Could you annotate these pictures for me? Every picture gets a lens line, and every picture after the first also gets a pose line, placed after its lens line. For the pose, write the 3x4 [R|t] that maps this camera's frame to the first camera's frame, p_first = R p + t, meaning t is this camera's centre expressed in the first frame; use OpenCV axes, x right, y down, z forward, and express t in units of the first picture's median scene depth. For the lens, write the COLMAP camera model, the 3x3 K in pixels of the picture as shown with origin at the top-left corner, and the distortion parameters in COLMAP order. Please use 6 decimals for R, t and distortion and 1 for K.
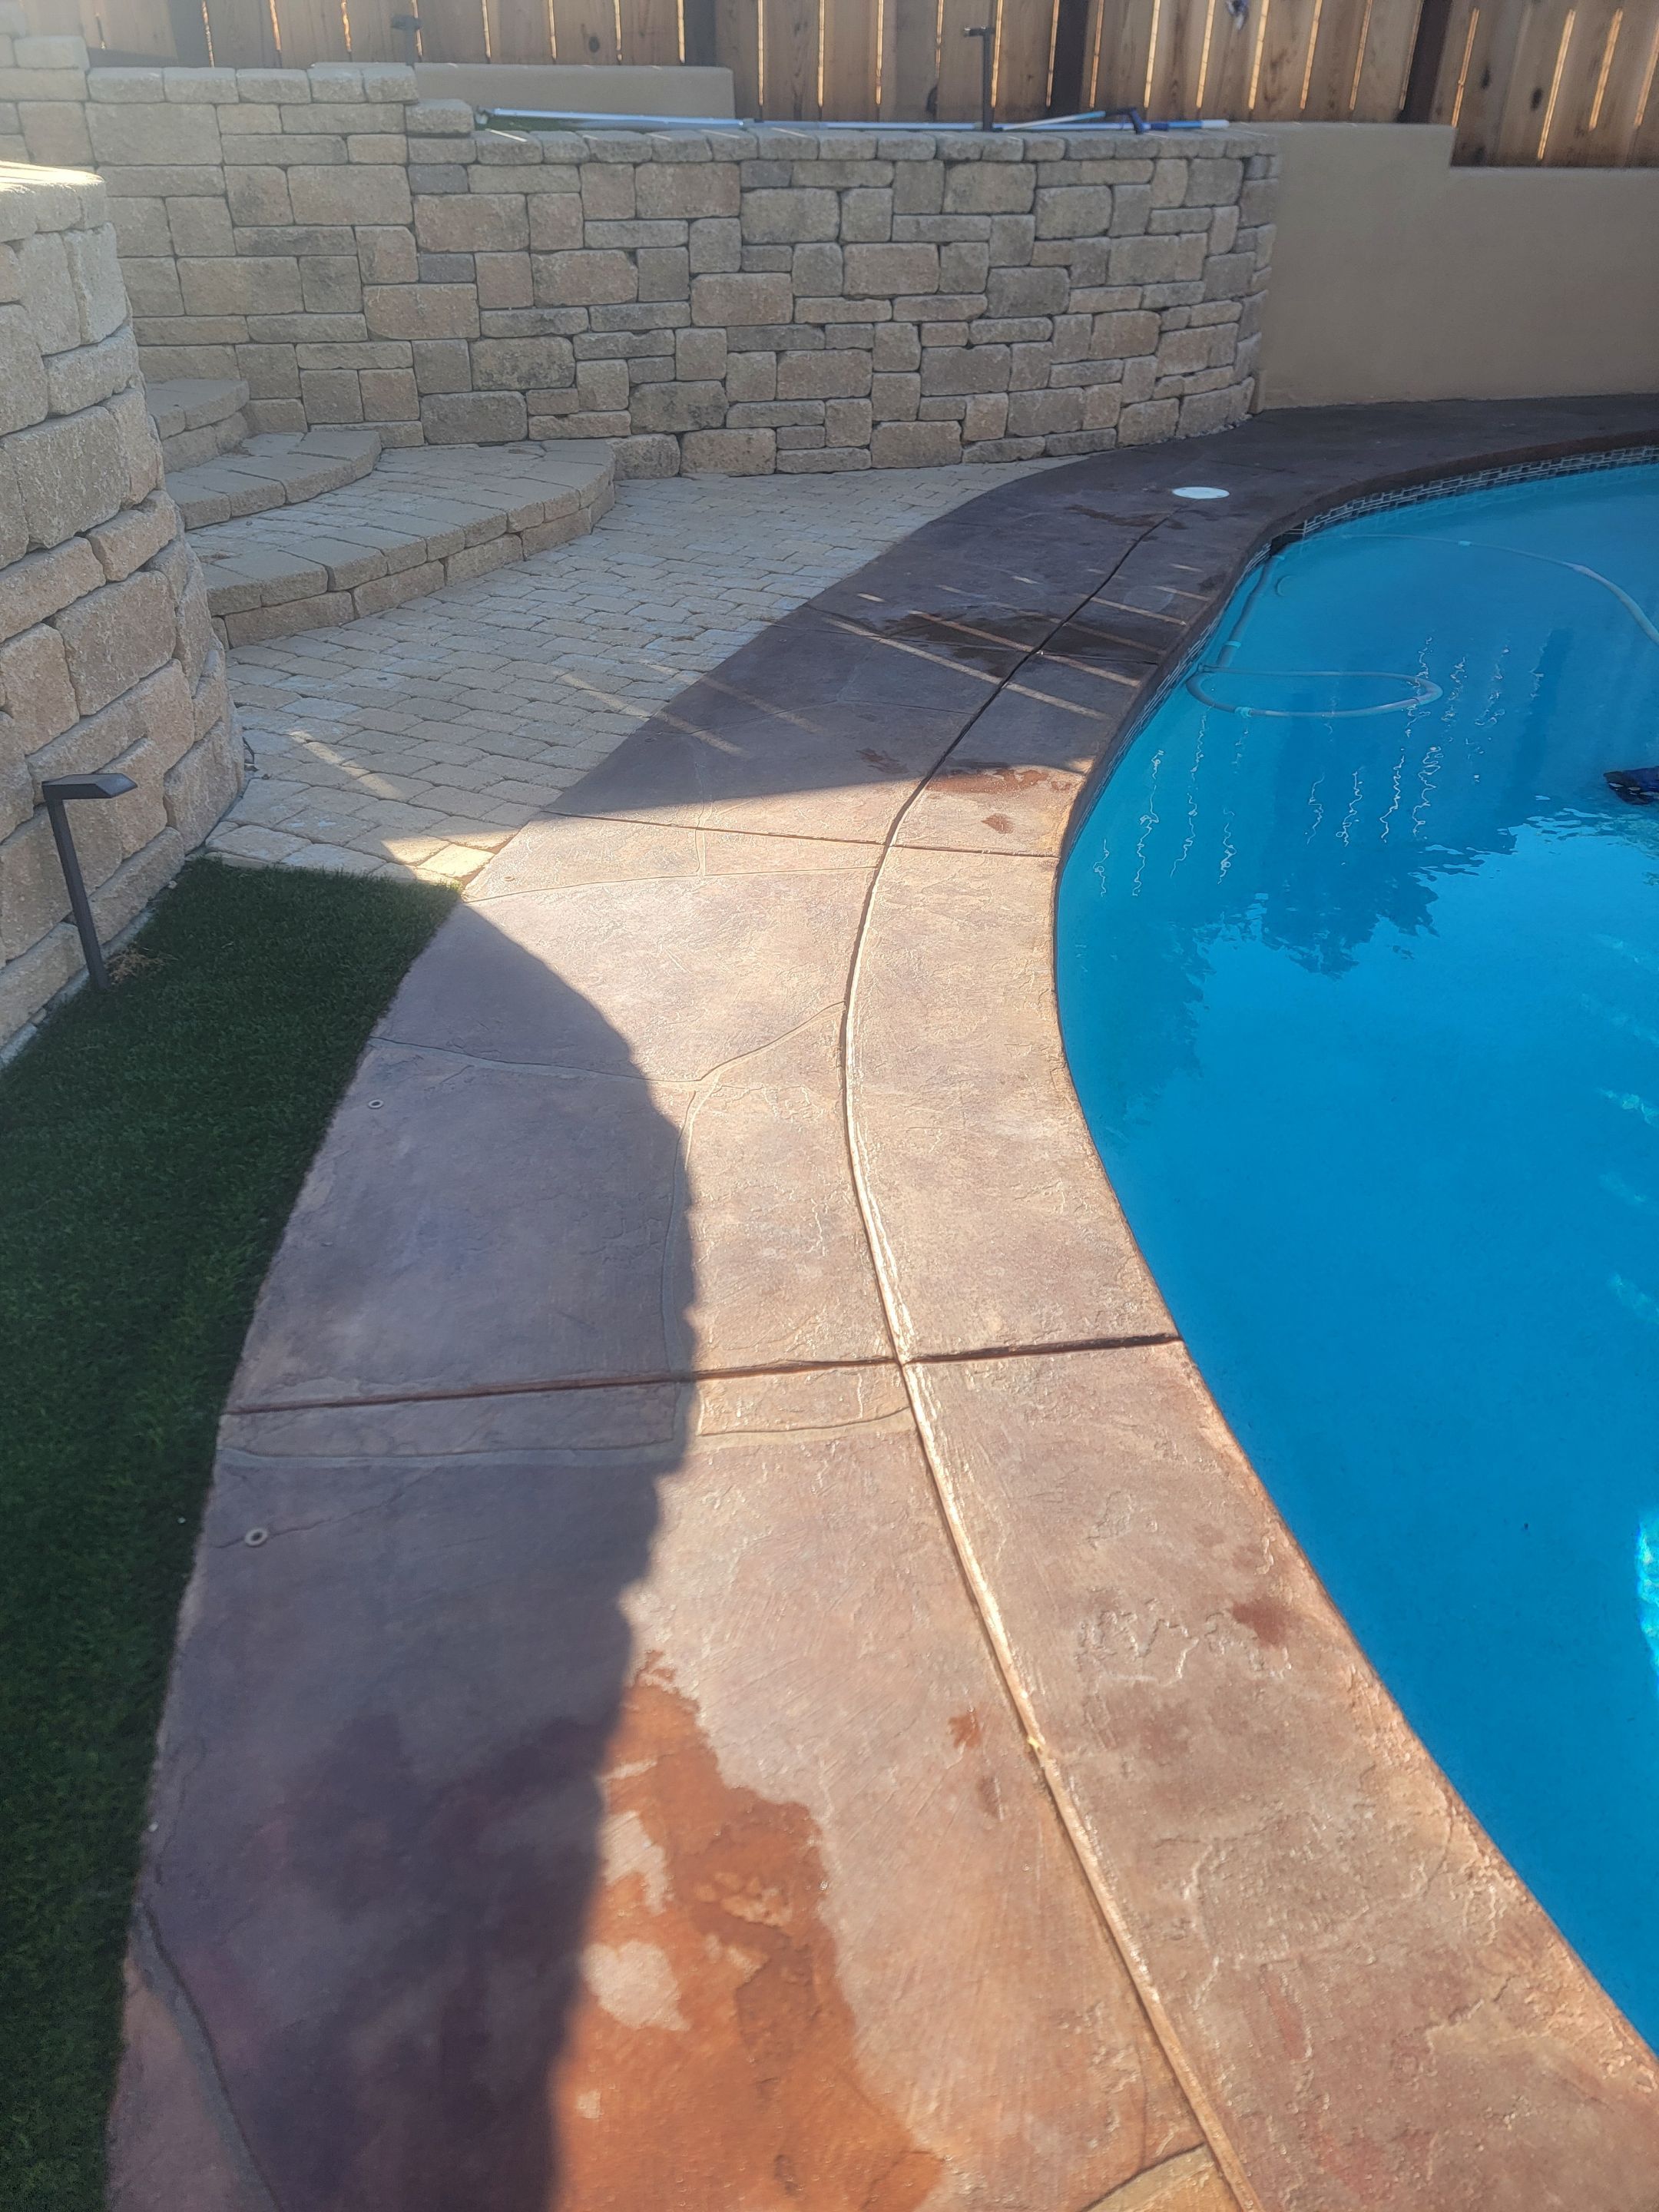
lens RADIAL K [[1585.7, 0, 833.9], [0, 1585.7, 1115.0], [0, 0, 1]] dist [0.088676, -0.084220]
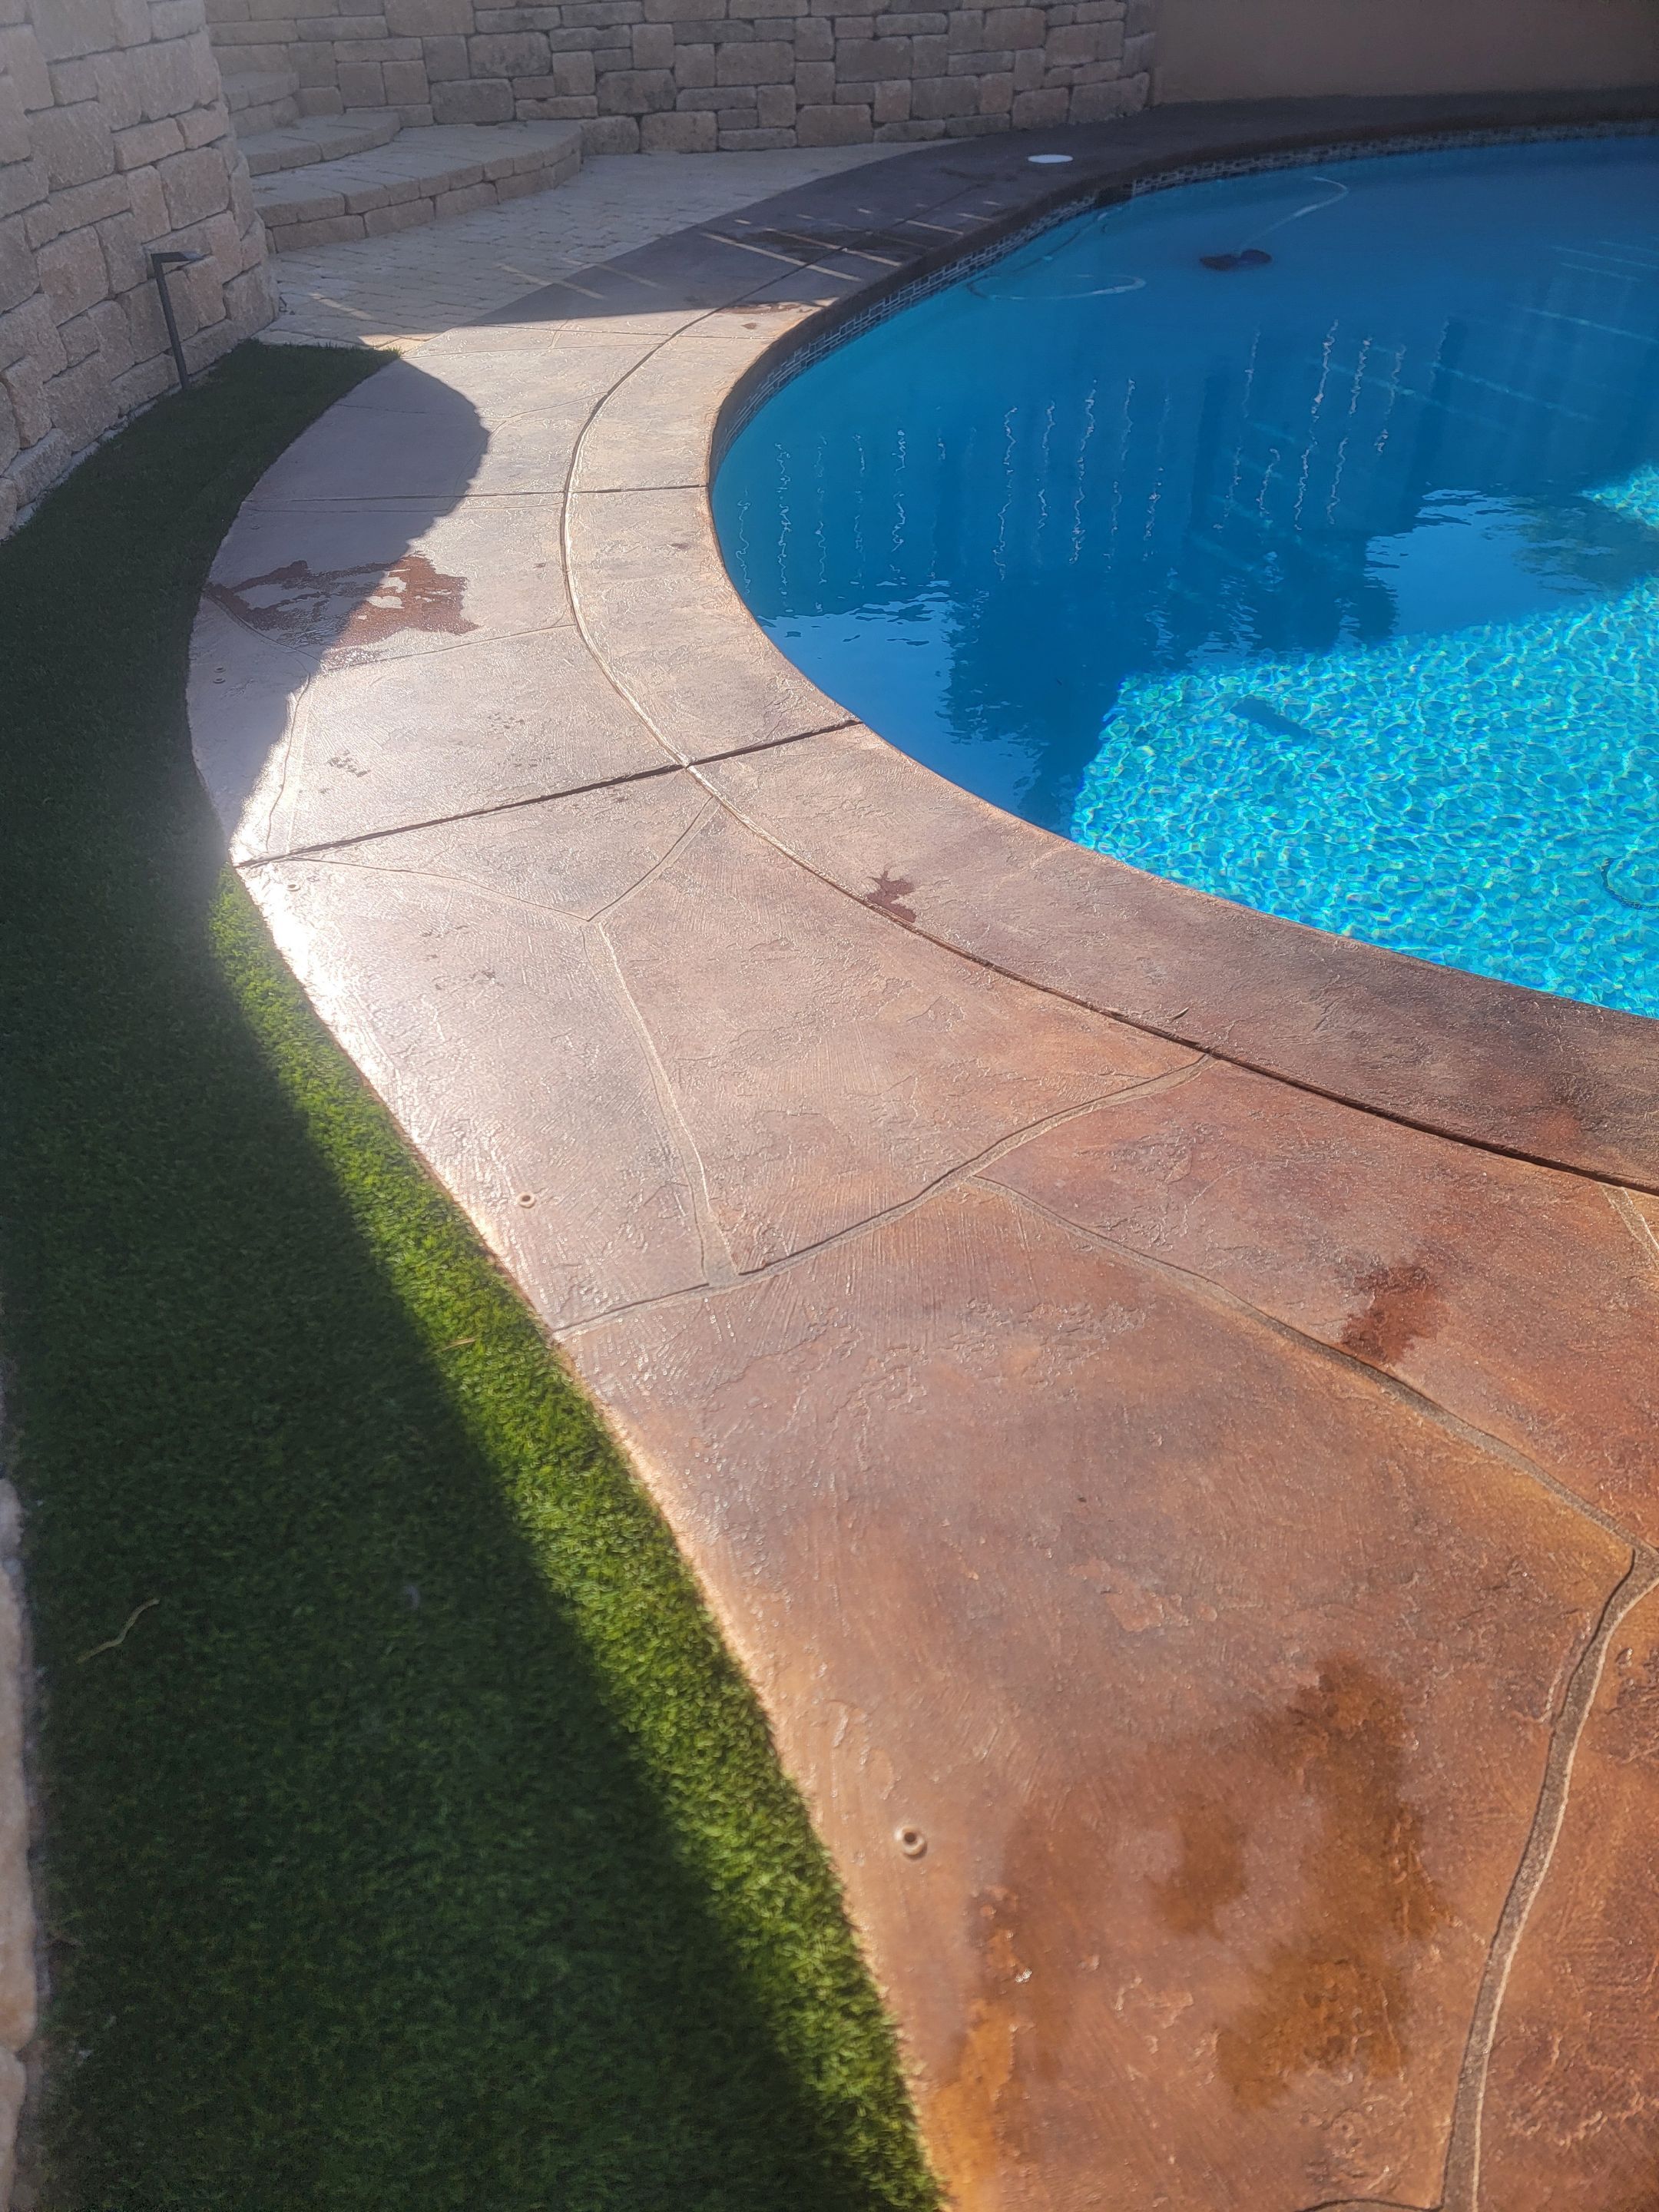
lens RADIAL K [[1585.7, 0, 825.4], [0, 1585.7, 1127.5], [0, 0, 1]] dist [0.088676, -0.084220]
pose [[0.997373, 0.027373, -0.067073, 0.160378], [-0.019590, 0.993280, 0.114067, 0.216880], [0.069744, -0.112453, 0.991206, -0.335017]]
